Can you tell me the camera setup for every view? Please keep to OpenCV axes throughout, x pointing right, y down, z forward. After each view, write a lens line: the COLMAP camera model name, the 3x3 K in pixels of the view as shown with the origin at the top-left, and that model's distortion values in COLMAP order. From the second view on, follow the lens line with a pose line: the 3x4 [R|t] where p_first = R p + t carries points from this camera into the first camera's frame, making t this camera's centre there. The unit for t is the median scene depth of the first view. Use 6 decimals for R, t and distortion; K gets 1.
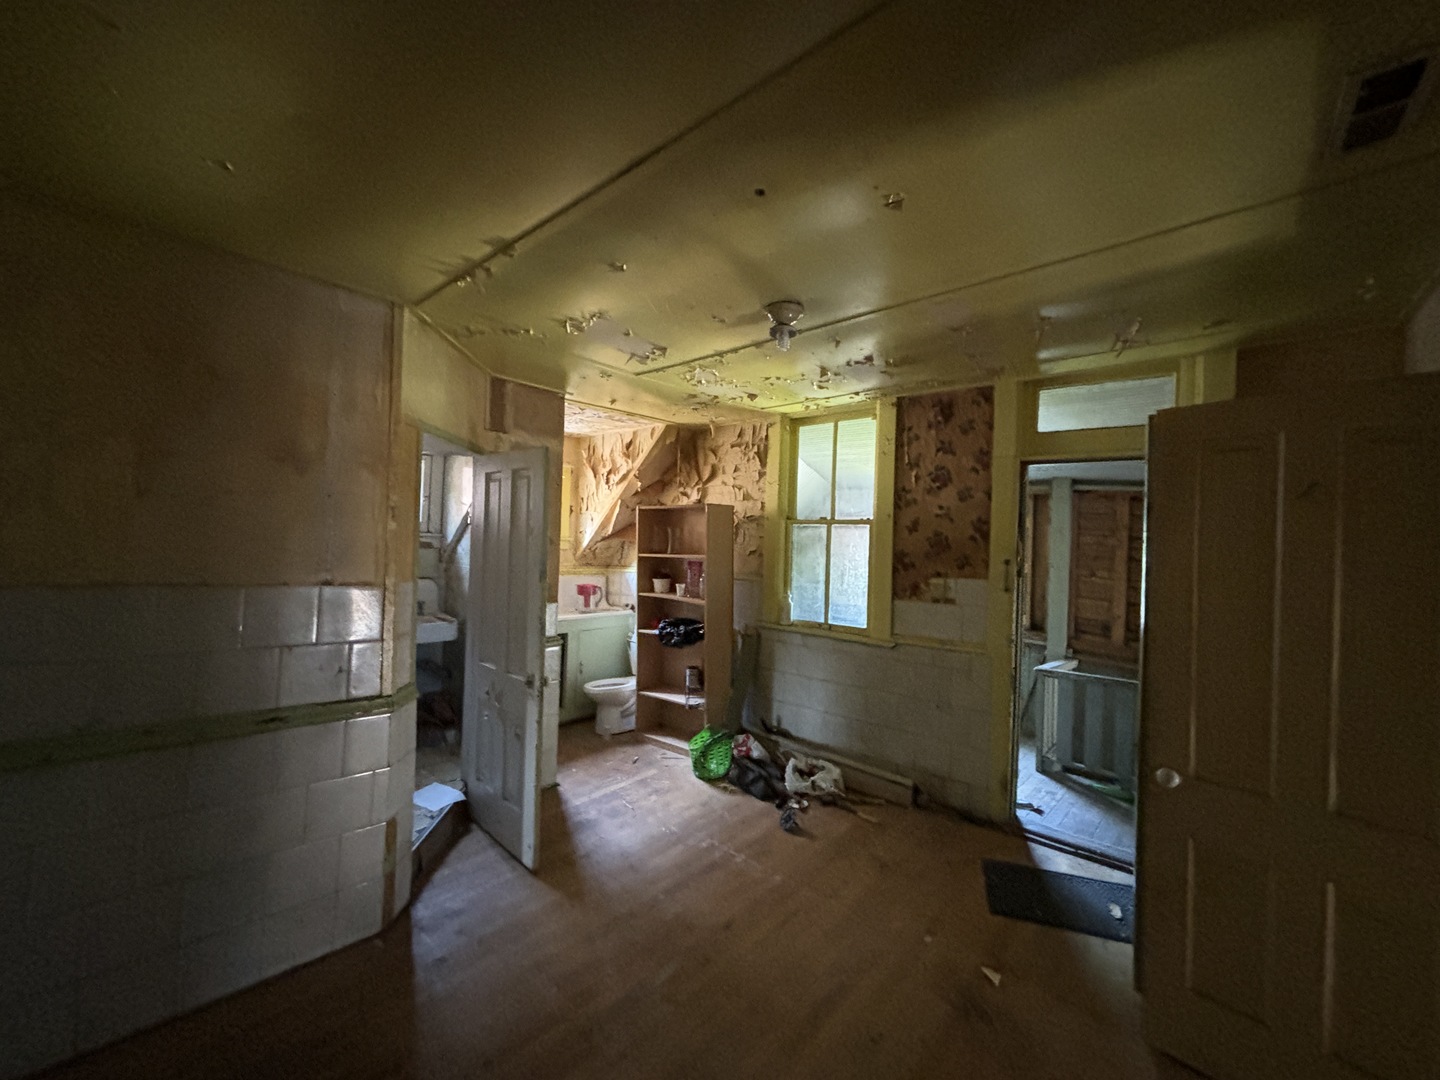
lens RADIAL K [[583.2, 0, 724.7], [0, 583.2, 534.4], [0, 0, 1]] dist [0.002759, 0.000406]
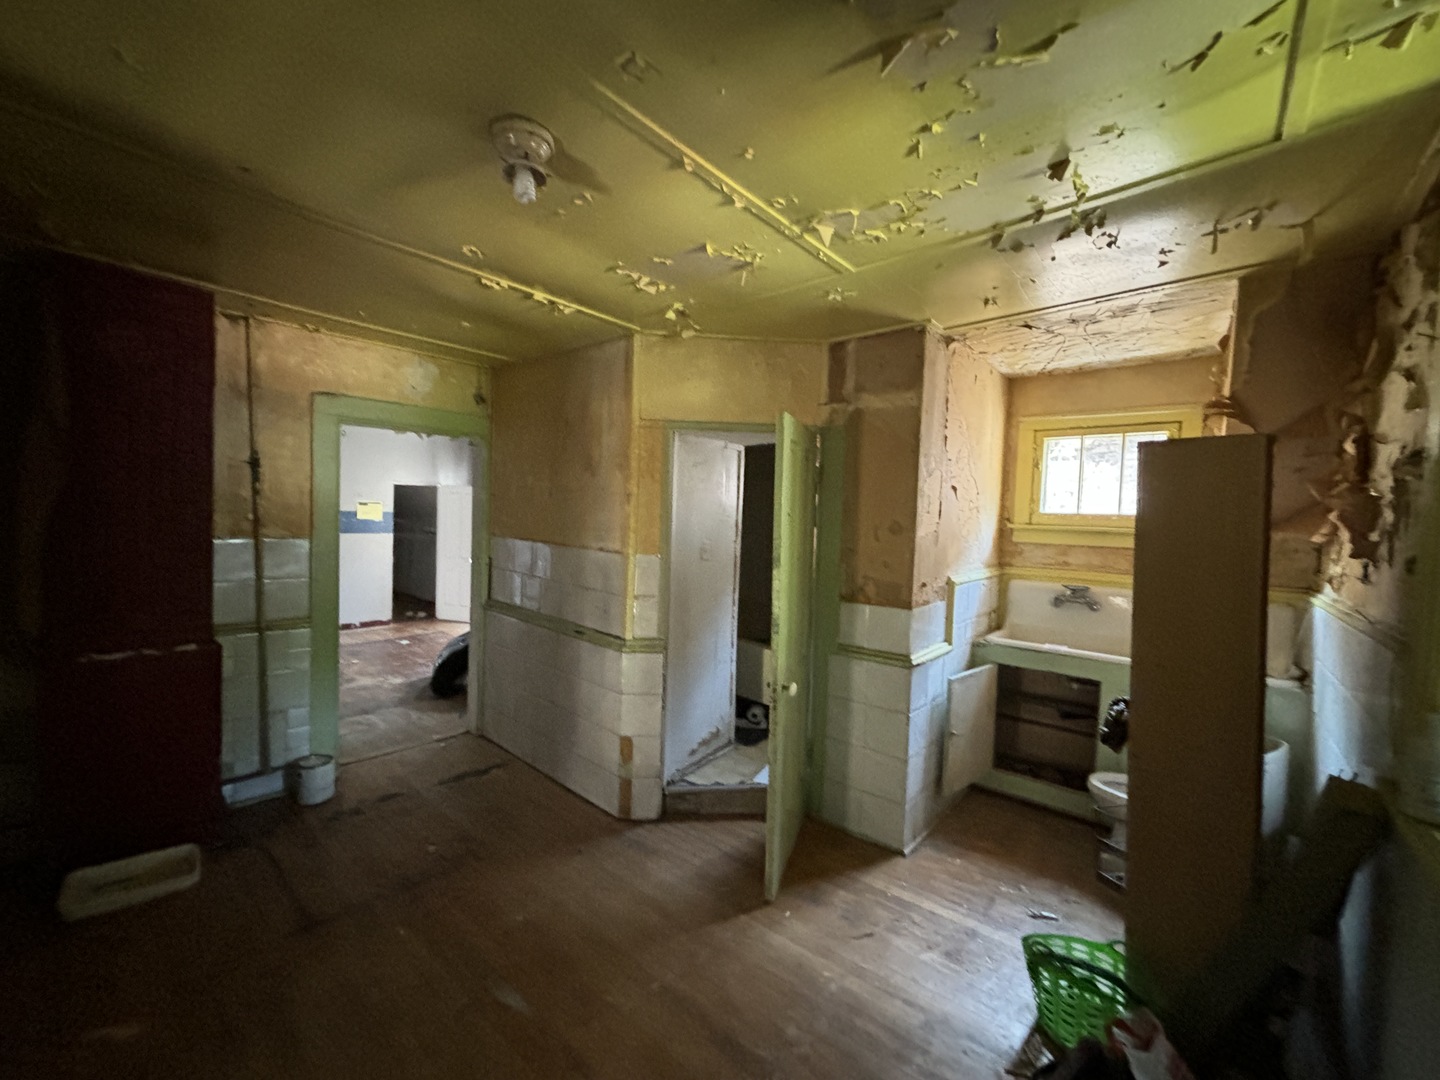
lens RADIAL K [[583.2, 0, 722.1], [0, 583.2, 539.1], [0, 0, 1]] dist [0.002759, 0.000406]
pose [[0.019771, 0.008167, -0.999771, 0.672087], [-0.019752, 0.999775, 0.007777, 0.034474], [0.999609, 0.019594, 0.019928, 1.102951]]
